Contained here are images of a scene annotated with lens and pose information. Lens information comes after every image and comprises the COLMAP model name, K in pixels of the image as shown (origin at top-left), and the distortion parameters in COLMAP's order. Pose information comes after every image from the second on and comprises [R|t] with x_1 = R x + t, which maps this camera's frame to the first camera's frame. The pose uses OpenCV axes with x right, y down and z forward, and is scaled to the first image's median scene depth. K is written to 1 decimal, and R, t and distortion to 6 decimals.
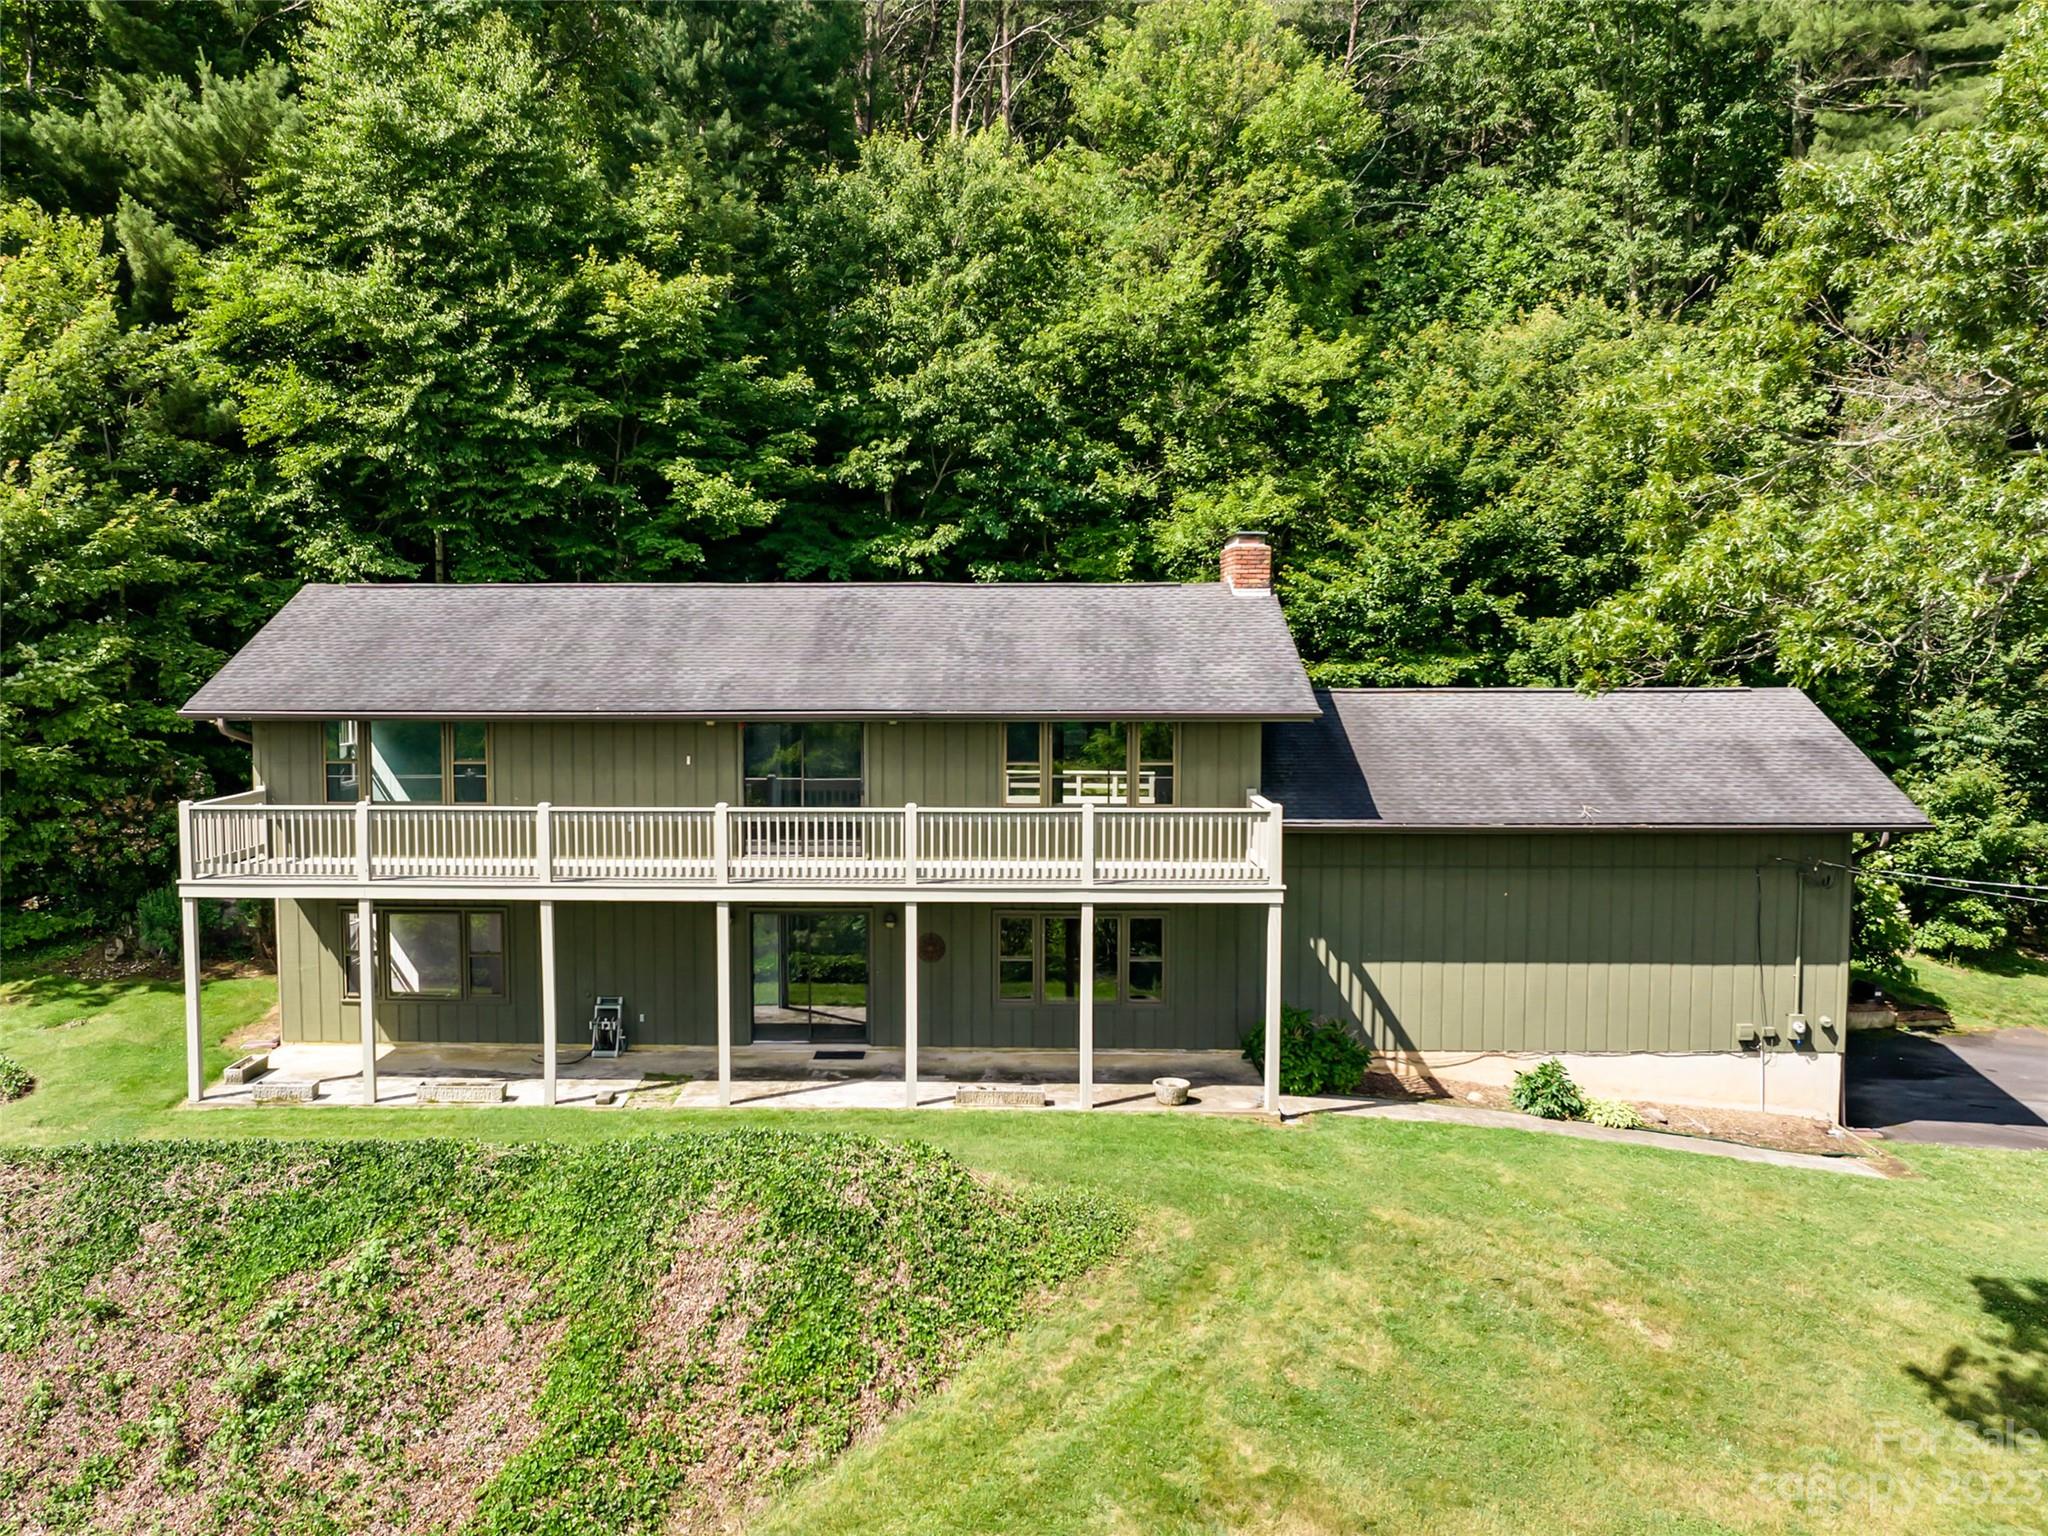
lens RADIAL K [[1963.3, 0, 1022.3], [0, 1963.3, 724.8], [0, 0, 1]] dist [-0.036771, -0.021074]
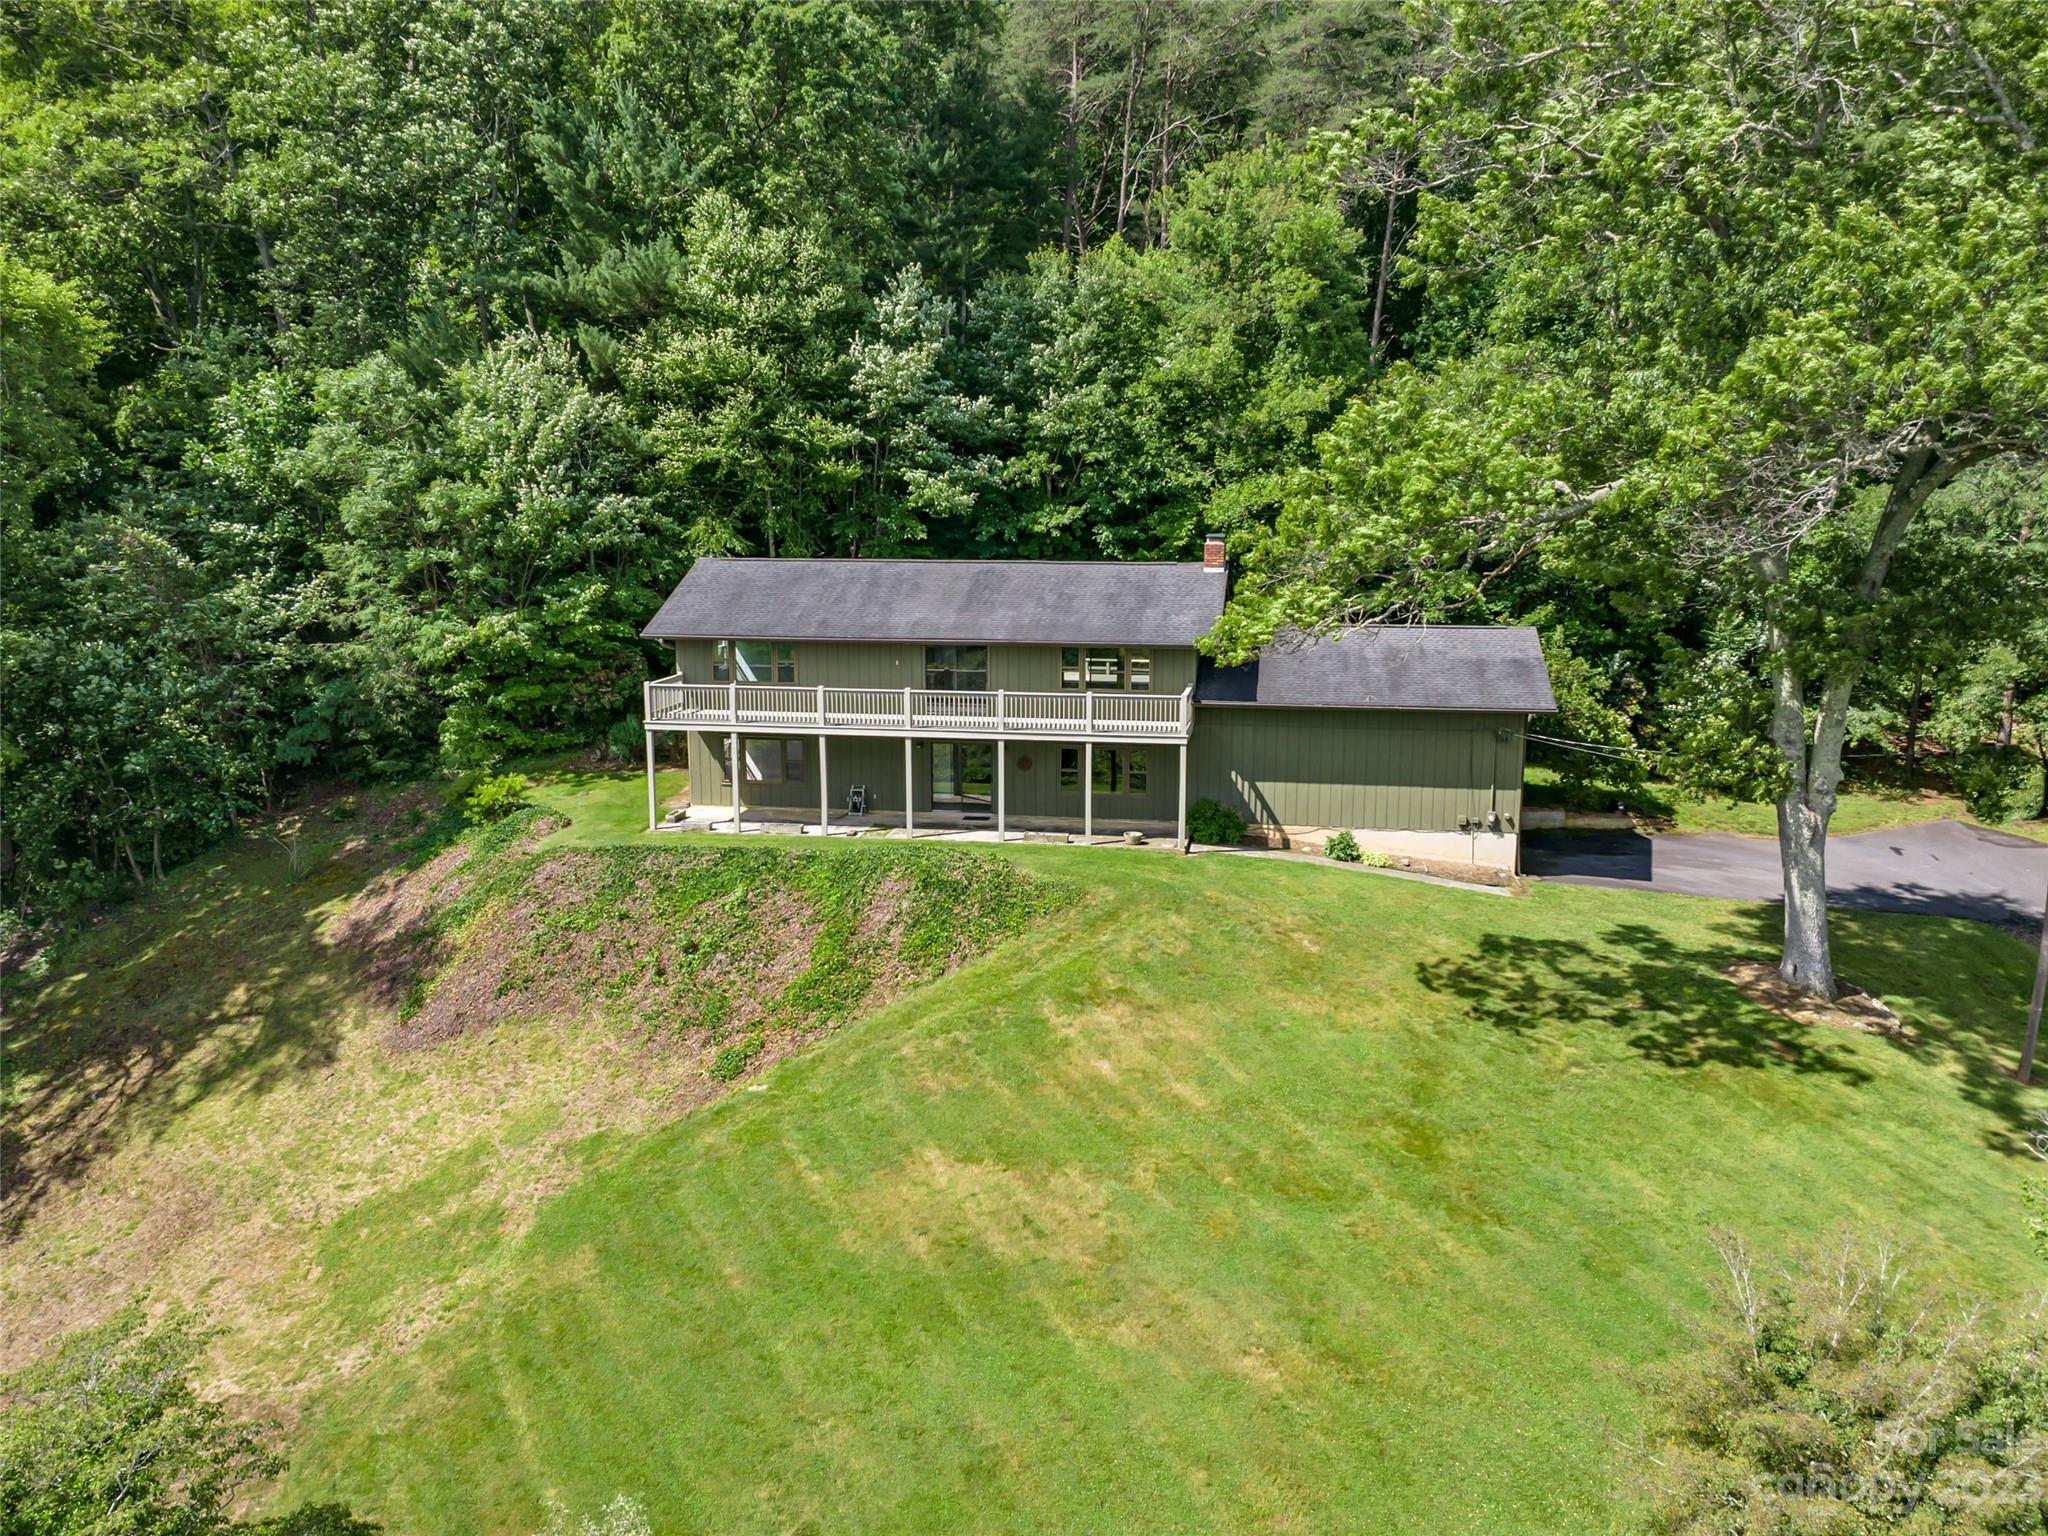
lens RADIAL K [[1732.9, 0, 1024.0], [0, 1732.9, 768.0], [0, 0, 1]] dist [0.003134, -0.000830]
pose [[0.988955, 0.023703, -0.146306, 0.216983], [-0.007585, 0.993930, 0.109753, -0.071019], [0.148019, -0.107431, 0.983132, -0.701933]]
